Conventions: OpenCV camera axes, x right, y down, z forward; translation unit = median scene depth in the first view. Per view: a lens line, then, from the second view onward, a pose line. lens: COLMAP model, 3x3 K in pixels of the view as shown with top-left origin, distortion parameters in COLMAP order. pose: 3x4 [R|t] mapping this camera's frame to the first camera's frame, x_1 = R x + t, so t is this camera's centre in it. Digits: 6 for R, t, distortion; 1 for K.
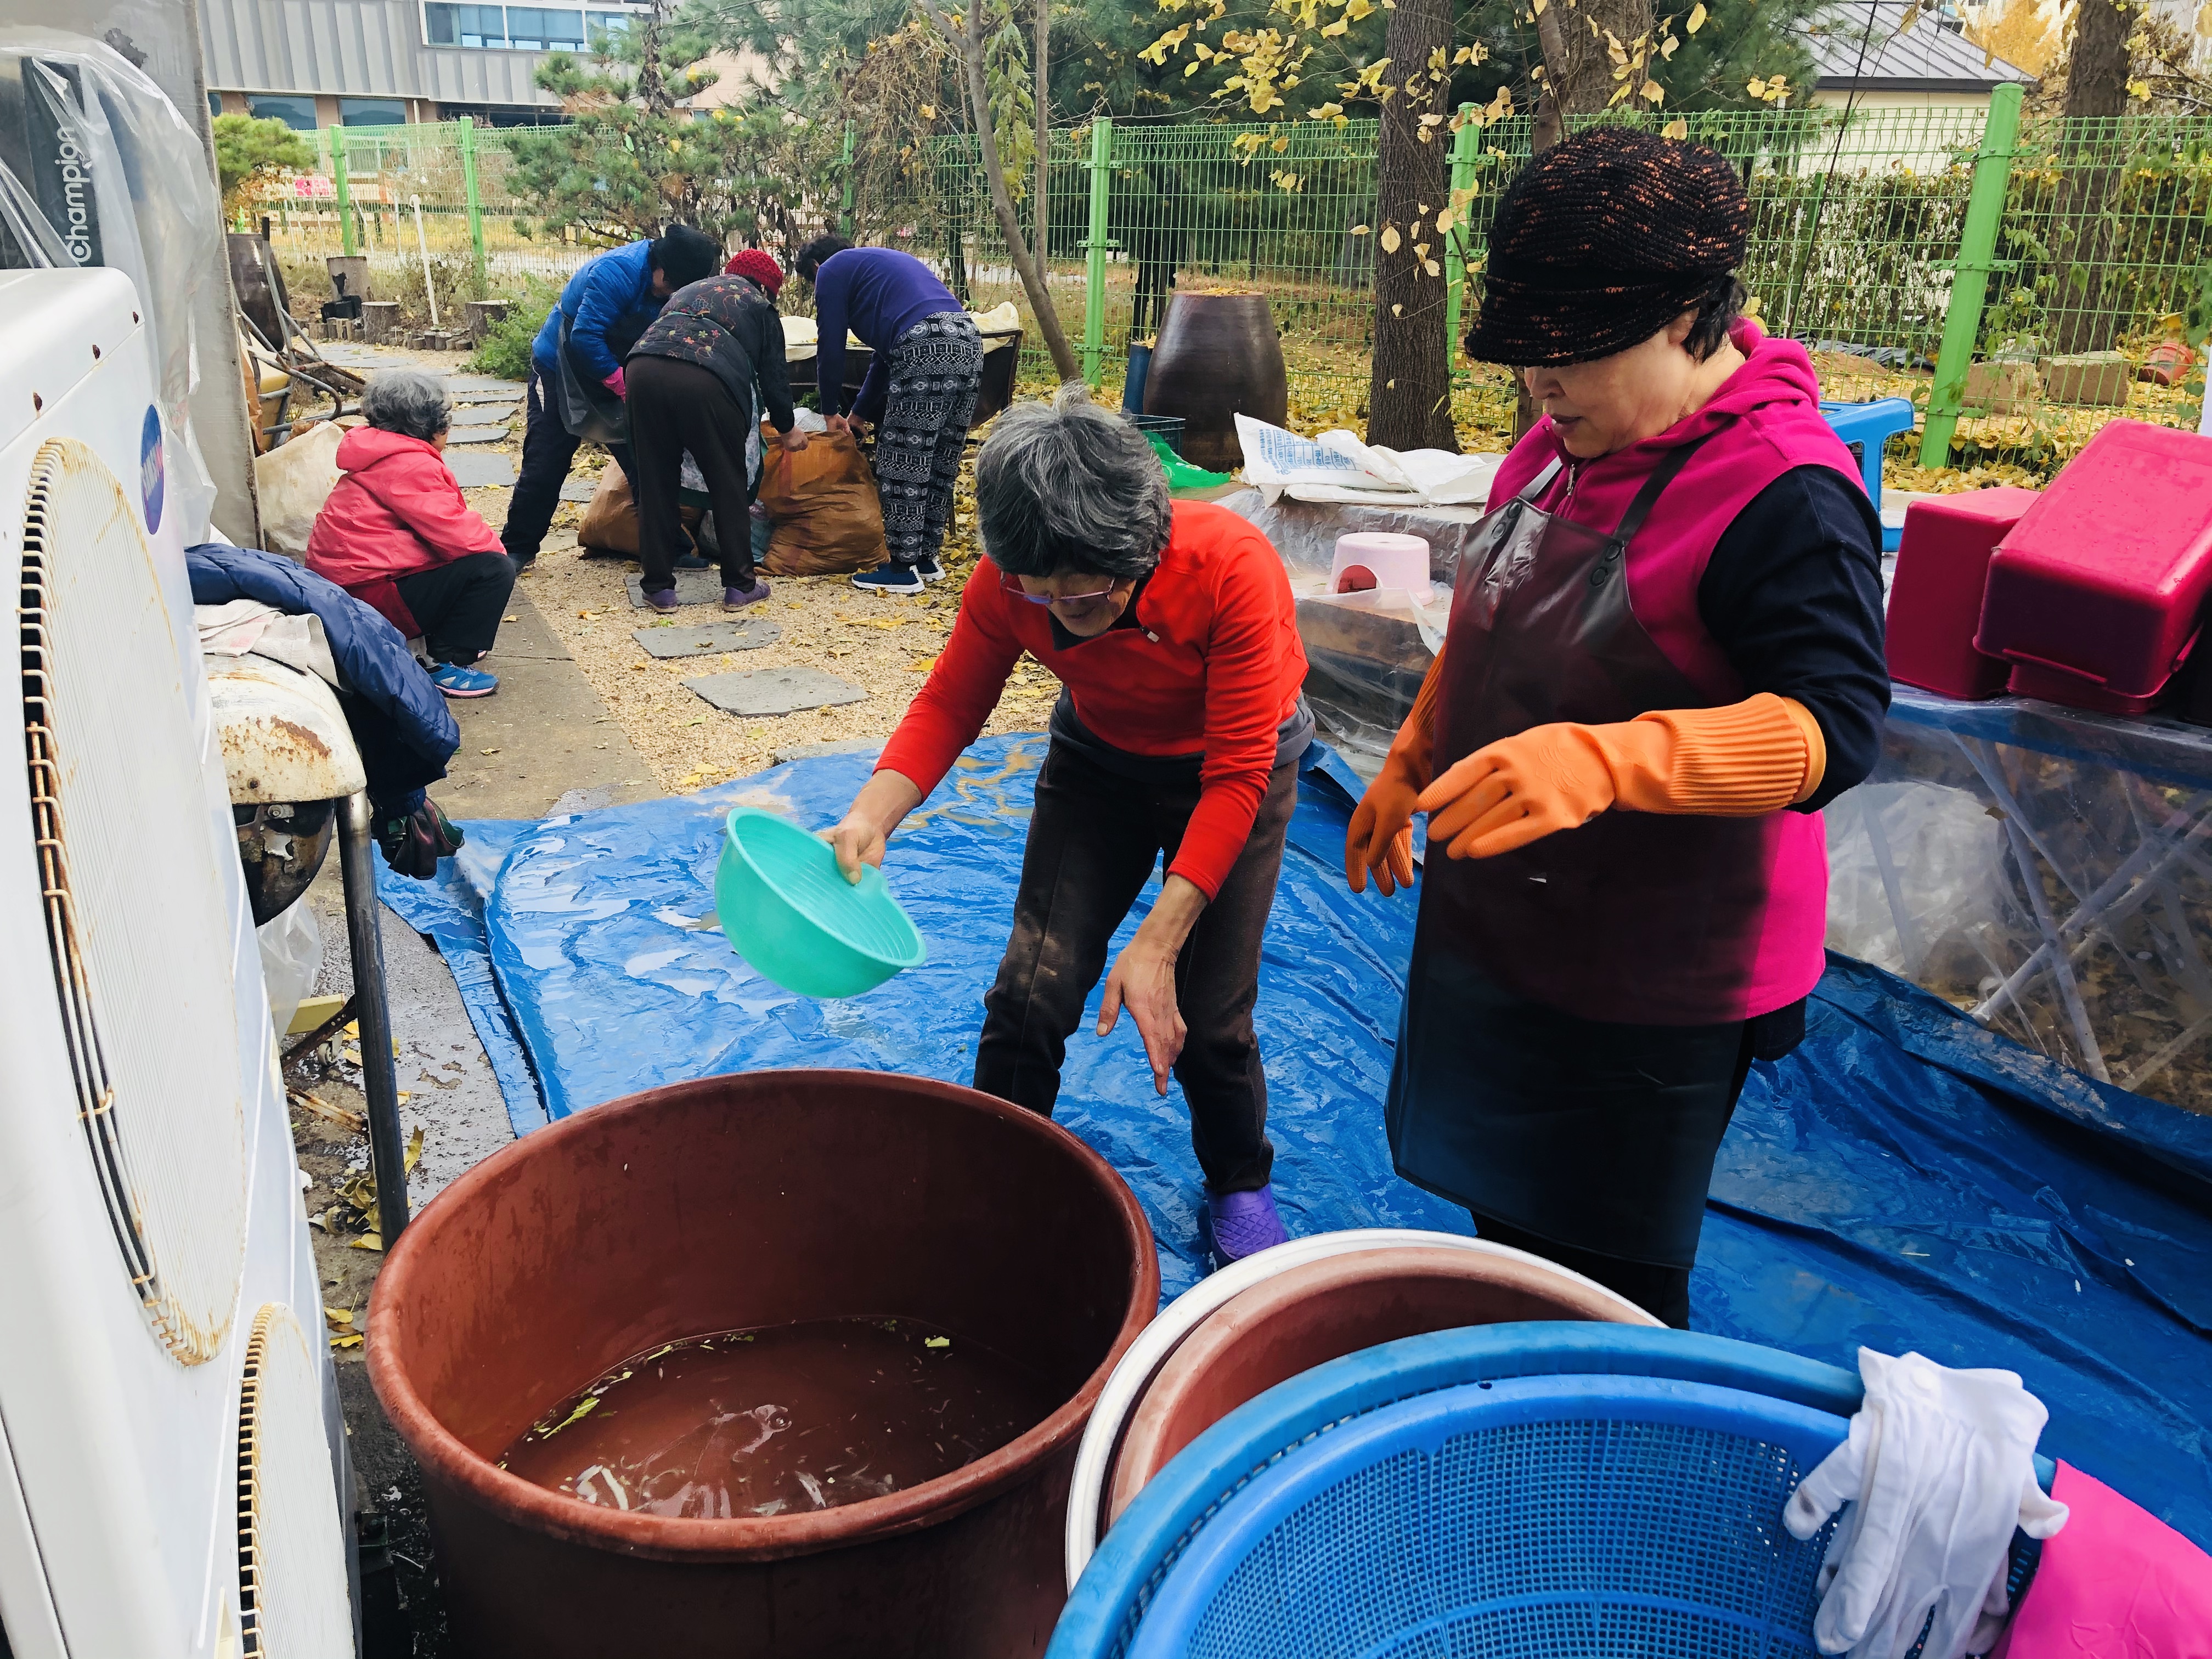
lens RADIAL K [[1818.6, 0, 1105.4], [0, 1818.6, 802.0], [0, 0, 1]] dist [0.033186, -0.020537]
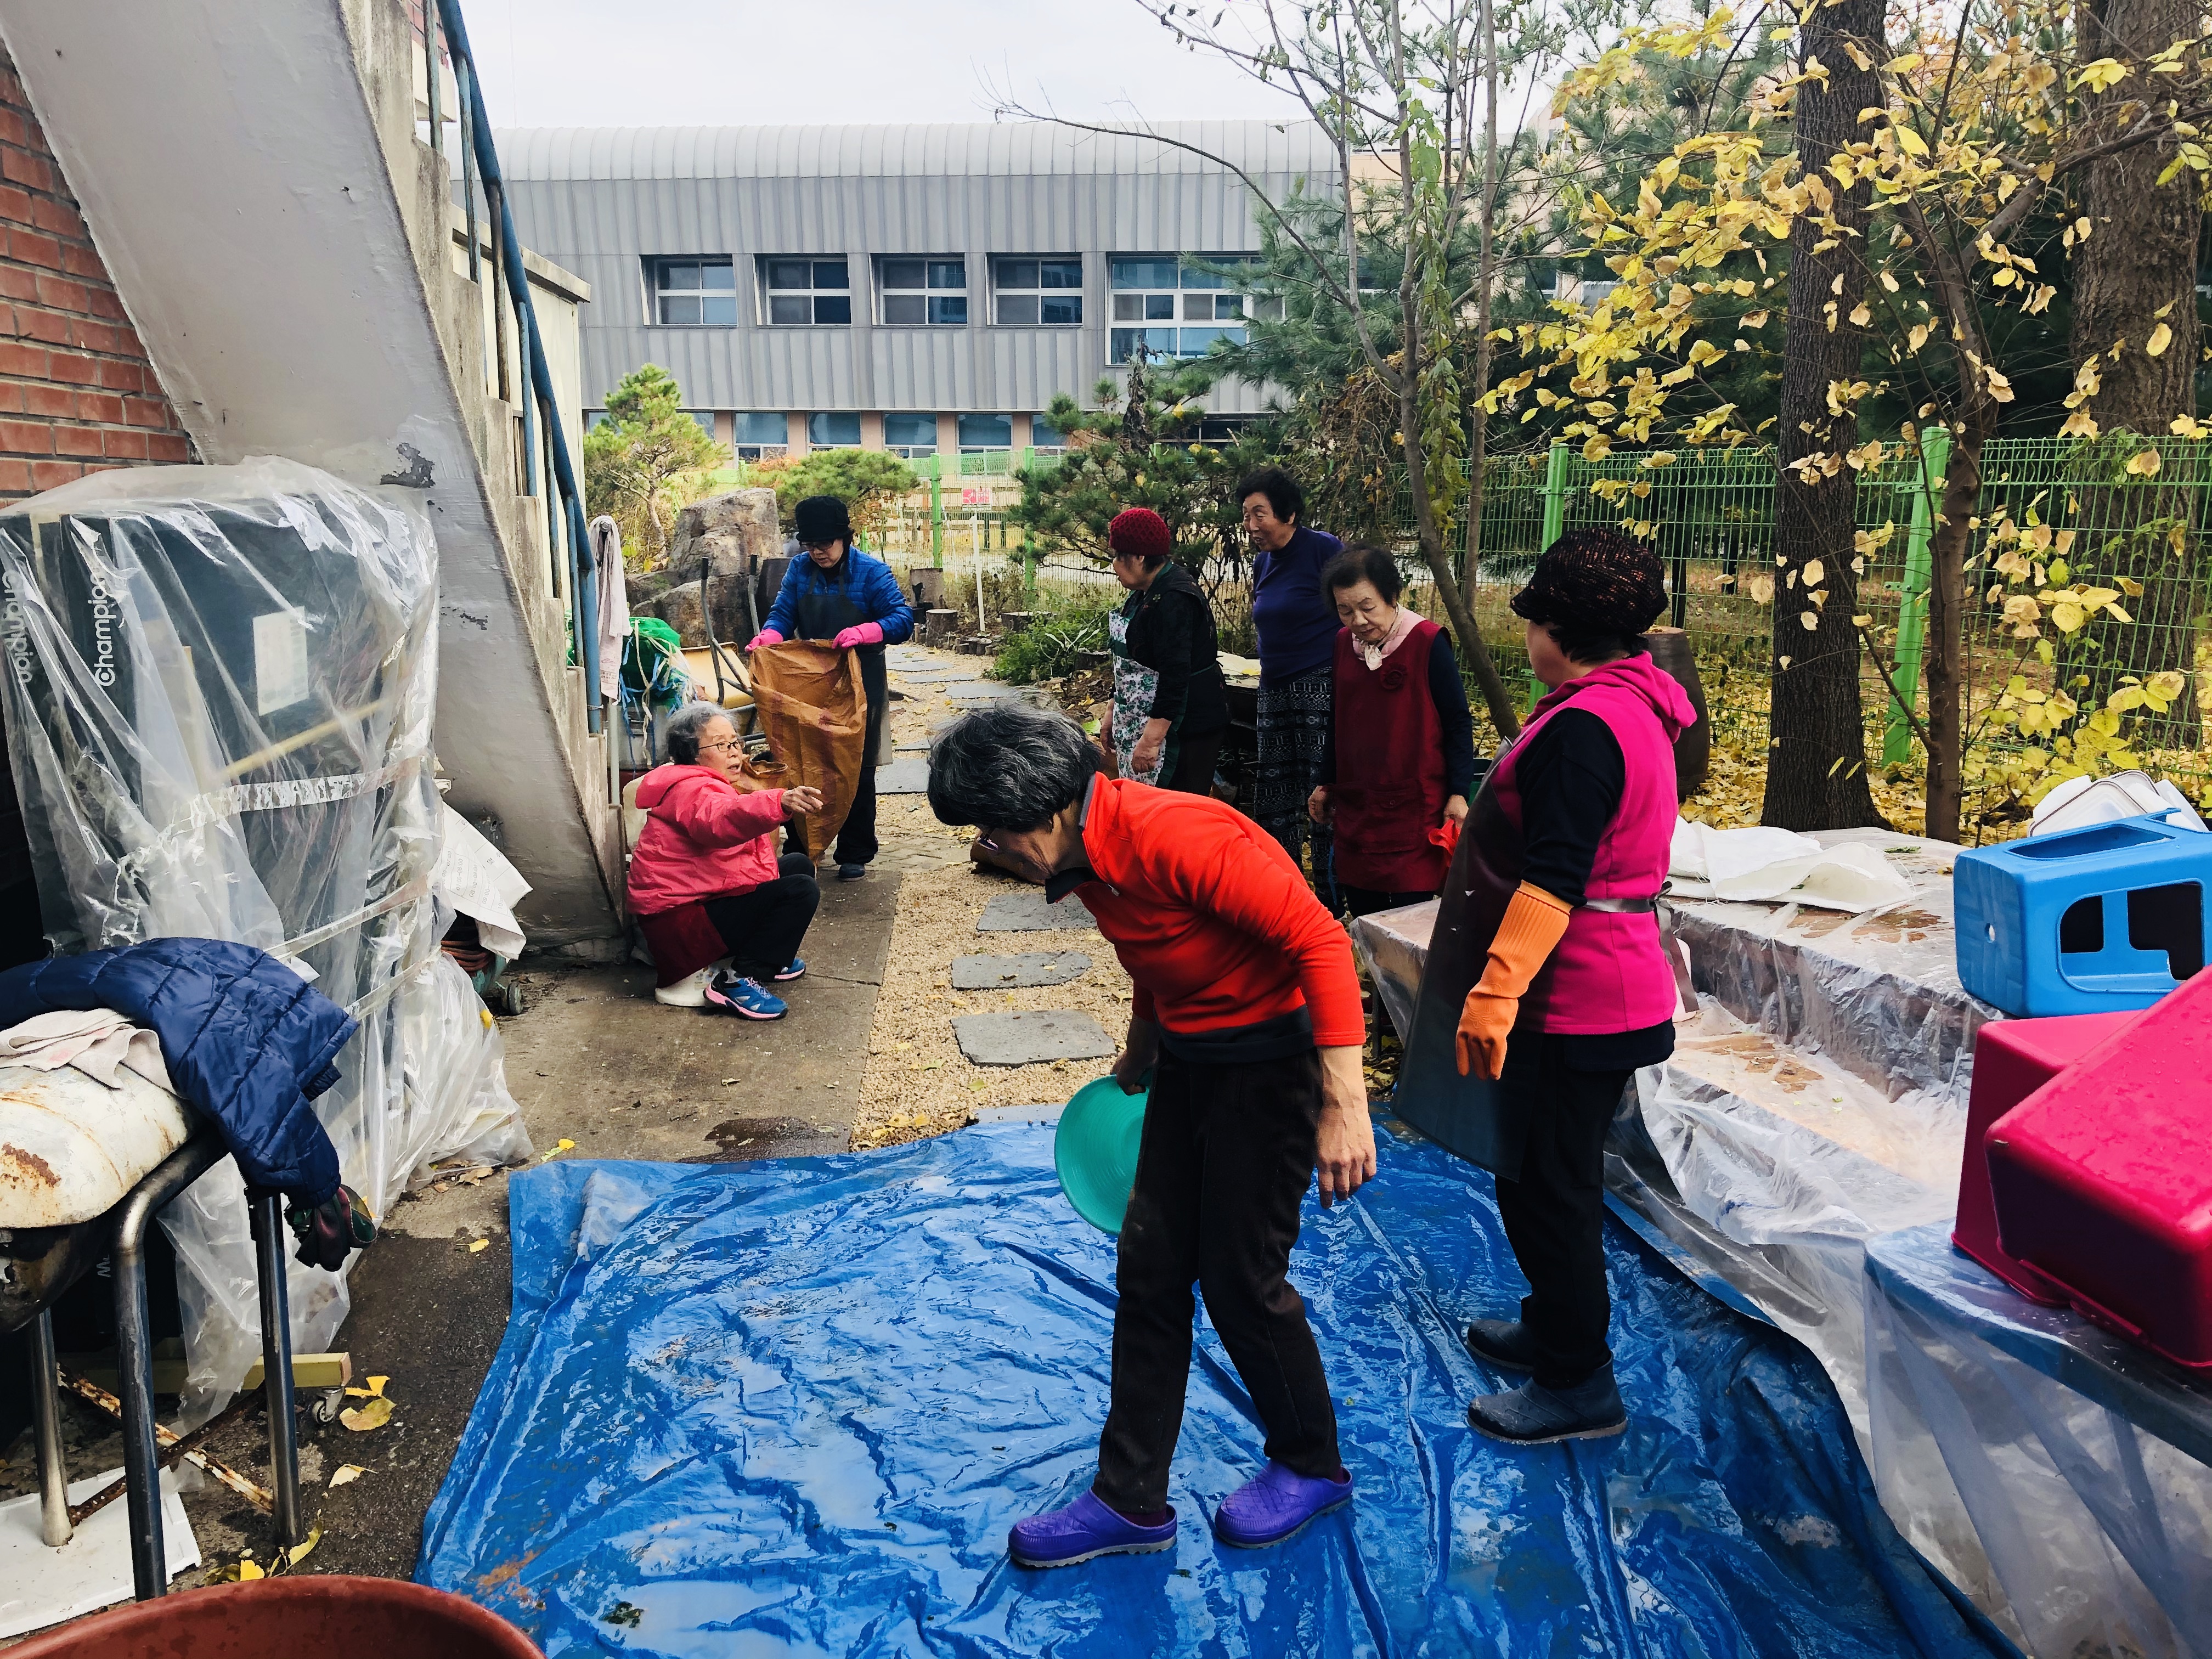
lens RADIAL K [[1818.6, 0, 1106.5], [0, 1818.6, 823.6], [0, 0, 1]] dist [0.033186, -0.020537]
pose [[0.935963, 0.050225, -0.348496, 0.181042], [-0.096534, 0.988452, -0.116809, -0.061183], [0.338605, 0.142971, 0.930003, 0.077651]]
